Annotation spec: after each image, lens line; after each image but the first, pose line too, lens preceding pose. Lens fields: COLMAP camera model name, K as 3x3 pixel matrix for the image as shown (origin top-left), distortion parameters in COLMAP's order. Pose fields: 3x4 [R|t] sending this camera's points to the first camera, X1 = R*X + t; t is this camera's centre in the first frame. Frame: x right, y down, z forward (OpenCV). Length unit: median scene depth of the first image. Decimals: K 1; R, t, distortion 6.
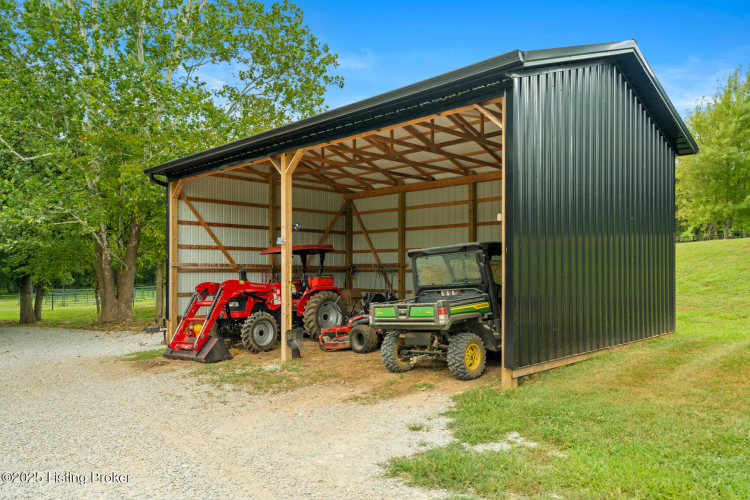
lens RADIAL K [[564.4, 0, 375.2], [0, 564.4, 252.6], [0, 0, 1]] dist [0.000957, -0.000386]
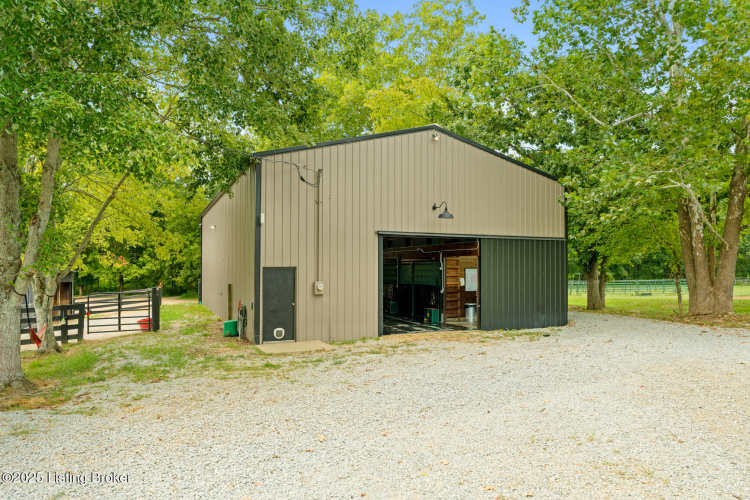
lens RADIAL K [[522.6, 0, 375.6], [0, 522.6, 252.5], [0, 0, 1]] dist [-0.002705, -0.000475]
pose [[0.635030, -0.024708, -0.772092, -0.189681], [0.029481, 0.999535, -0.007740, 0.026484], [0.771925, -0.017847, 0.635463, 0.164059]]
